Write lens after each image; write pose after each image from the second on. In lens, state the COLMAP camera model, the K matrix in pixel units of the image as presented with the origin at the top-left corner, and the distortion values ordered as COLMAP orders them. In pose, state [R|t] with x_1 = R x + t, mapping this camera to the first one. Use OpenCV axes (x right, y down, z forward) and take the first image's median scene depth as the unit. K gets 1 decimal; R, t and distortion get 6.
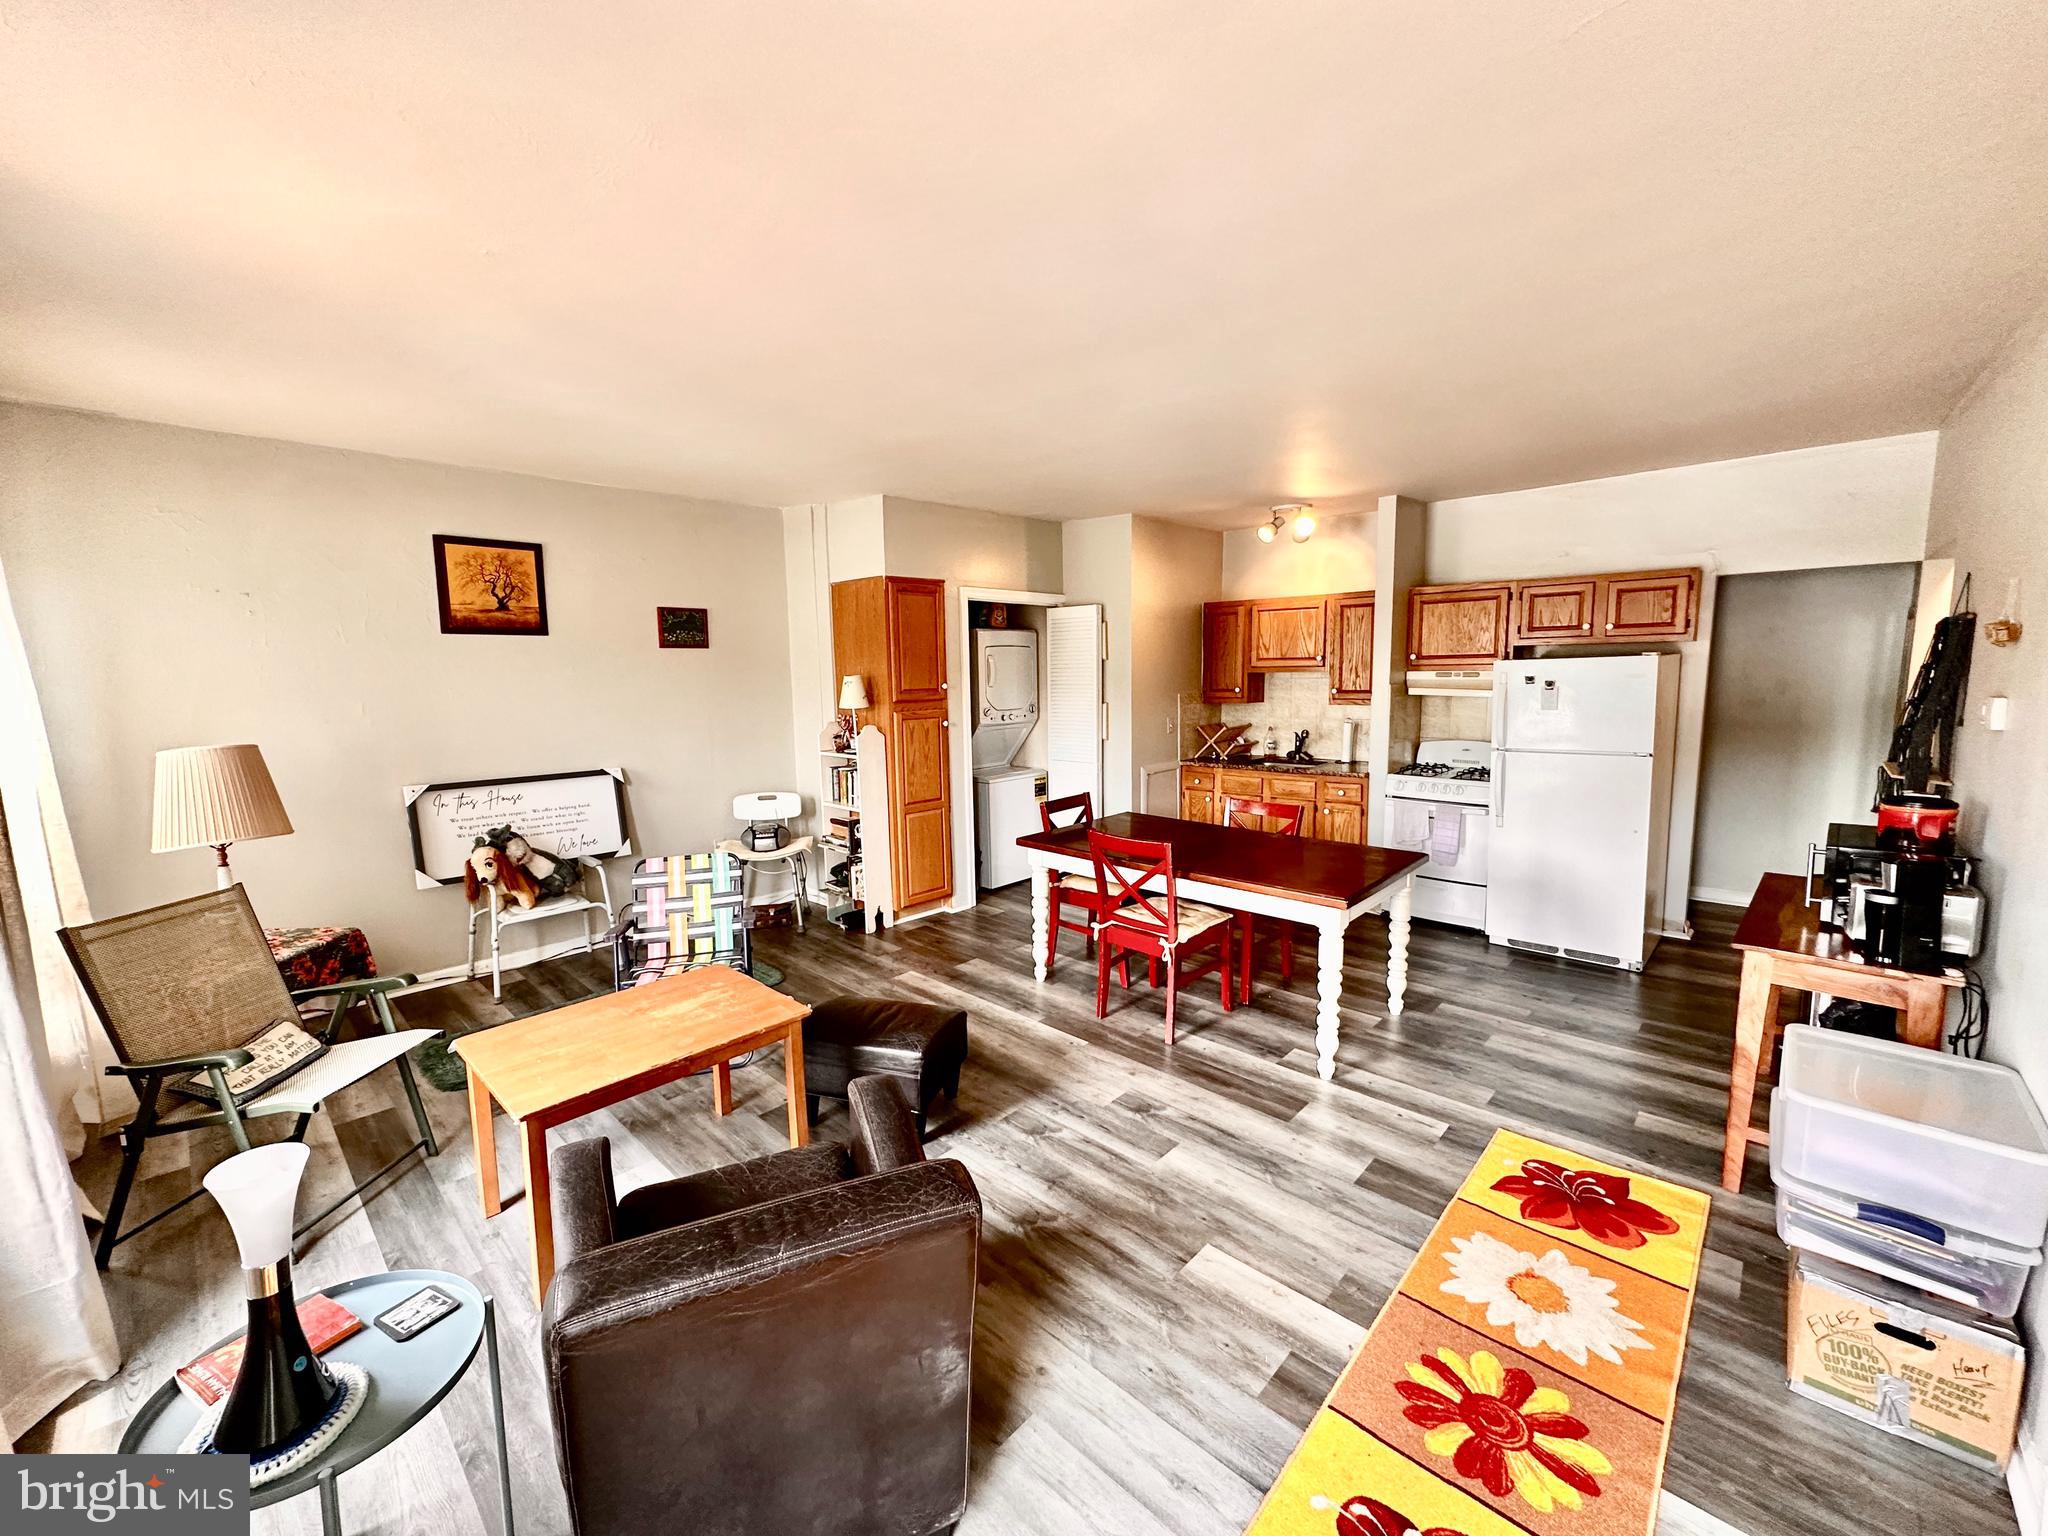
lens RADIAL K [[815.3, 0, 1022.3], [0, 815.3, 769.5], [0, 0, 1]] dist [0.000127, -0.000306]
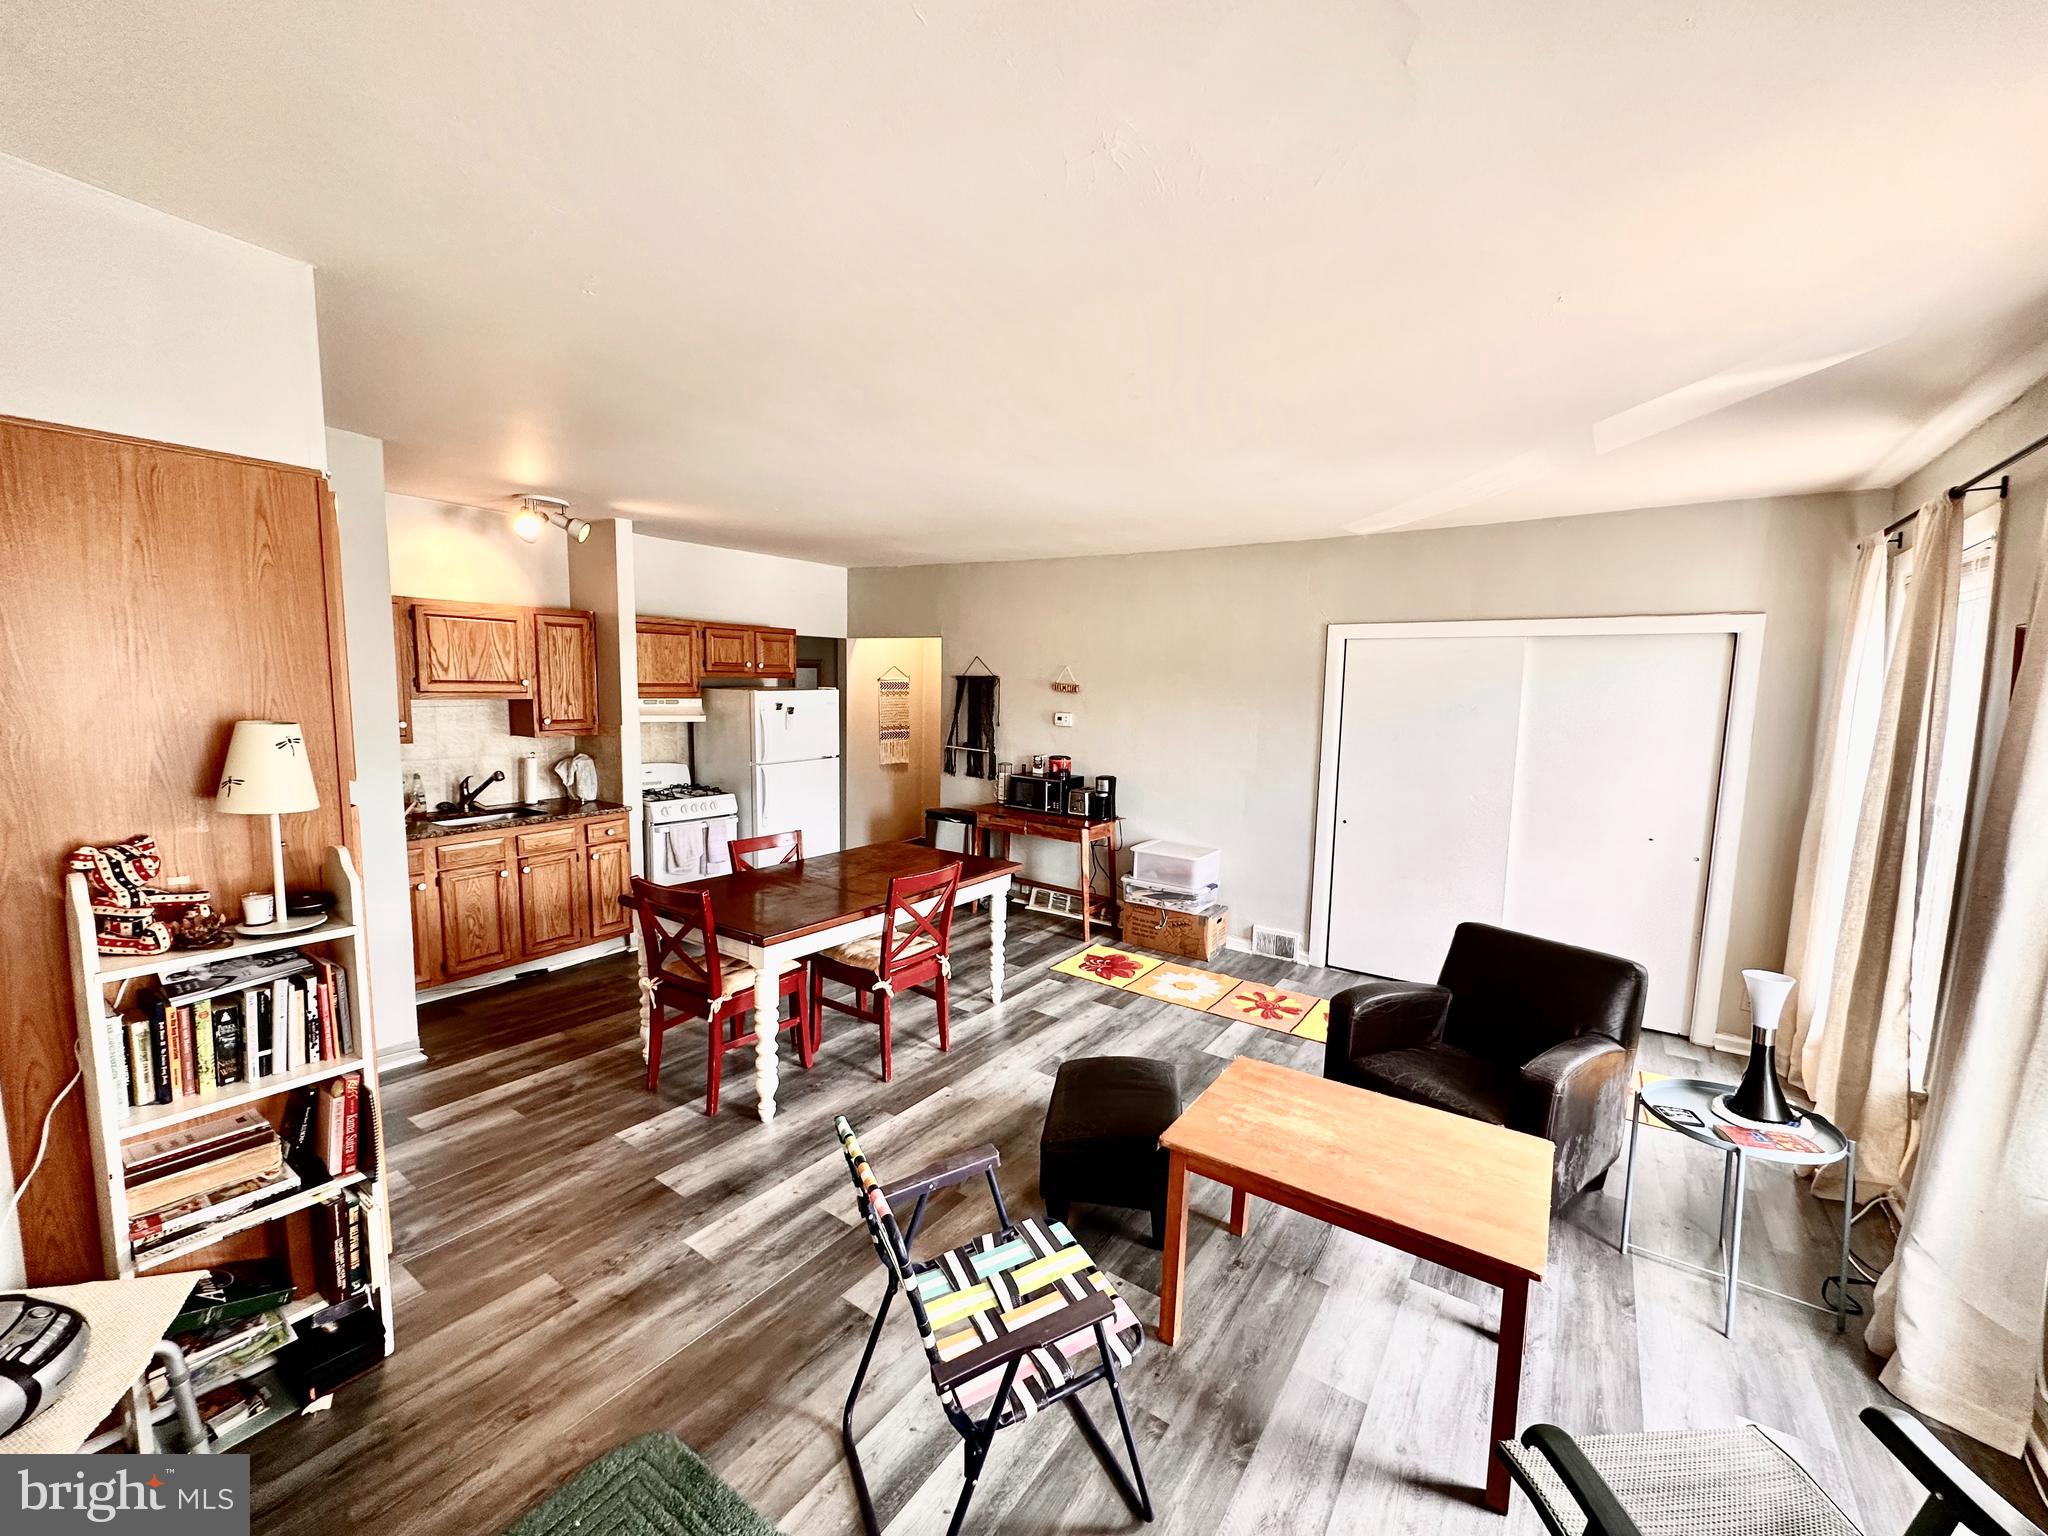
lens RADIAL K [[815.3, 0, 1023.8], [0, 815.3, 767.5], [0, 0, 1]] dist [0.000127, -0.000306]
pose [[-0.149089, -0.088135, 0.984888, -0.702534], [0.107307, 0.988696, 0.104720, -0.108871], [-0.982984, 0.121298, -0.137946, 0.818339]]
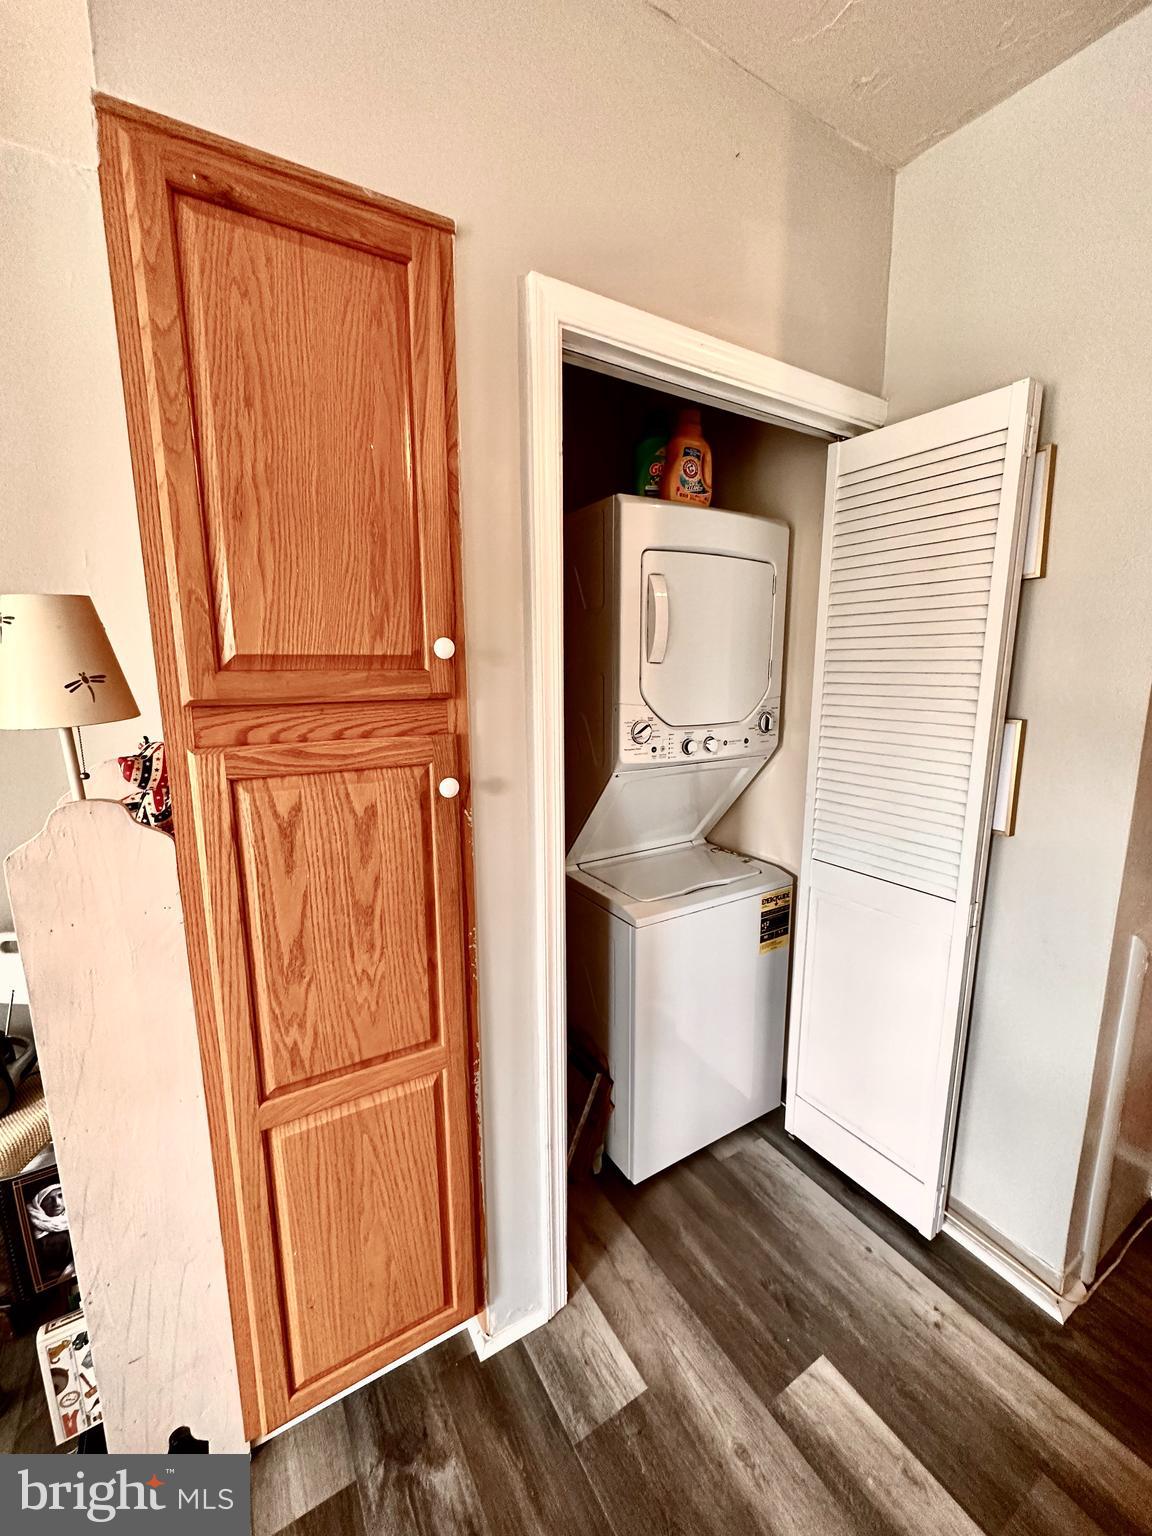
lens RADIAL K [[611.5, 0, 570.2], [0, 611.5, 767.6], [0, 0, 1]] dist [0.000127, -0.000306]
pose [[0.964919, 0.055155, -0.256687, -0.003328], [-0.045245, 0.997991, 0.044358, -0.088573], [0.258618, -0.031188, 0.965476, 0.972624]]
